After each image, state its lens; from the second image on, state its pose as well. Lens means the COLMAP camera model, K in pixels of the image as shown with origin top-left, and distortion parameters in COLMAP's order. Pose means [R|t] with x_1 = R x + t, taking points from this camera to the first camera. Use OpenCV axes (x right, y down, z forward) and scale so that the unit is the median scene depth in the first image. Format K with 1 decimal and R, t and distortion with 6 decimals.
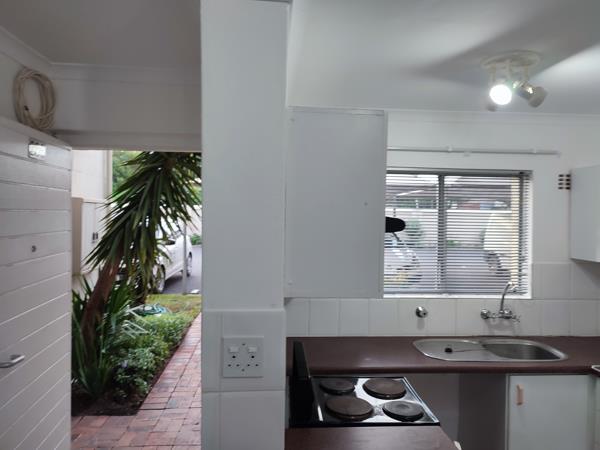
lens RADIAL K [[434.9, 0, 300.0], [0, 434.9, 225.0], [0, 0, 1]] dist [0.036313, -0.003737]
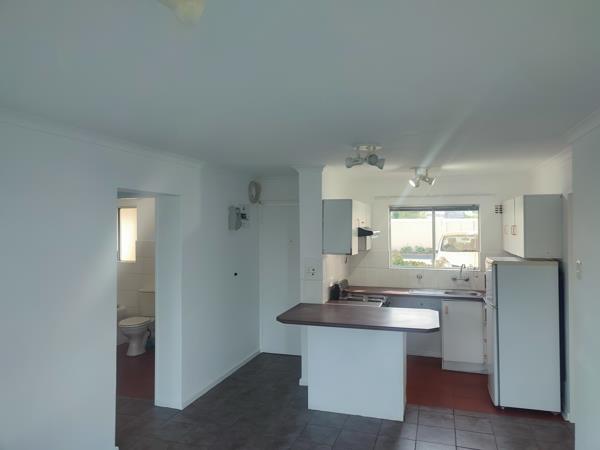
lens RADIAL K [[434.9, 0, 300.0], [0, 434.9, 225.0], [0, 0, 1]] dist [0.036313, -0.003737]
pose [[0.930518, -0.019443, -0.365730, 0.501223], [0.013658, 0.999737, -0.018398, -0.008743], [0.365992, 0.012124, 0.930539, -1.082678]]
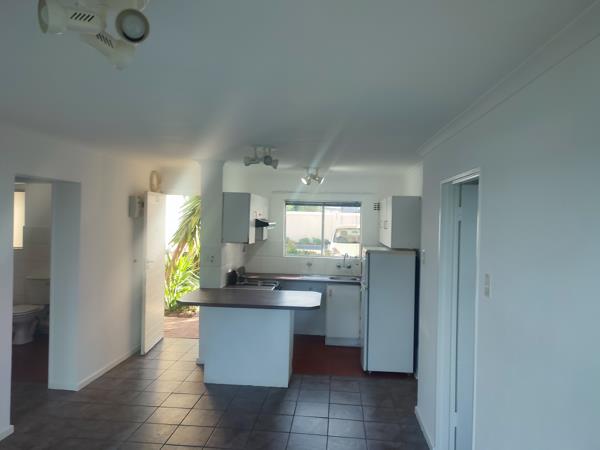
lens RADIAL K [[434.9, 0, 300.0], [0, 434.9, 225.0], [0, 0, 1]] dist [0.036313, -0.003737]
pose [[0.988612, 0.012502, -0.149970, 0.558878], [-0.012223, 0.999921, 0.002783, -0.008530], [0.149993, -0.000919, 0.988687, -1.231510]]
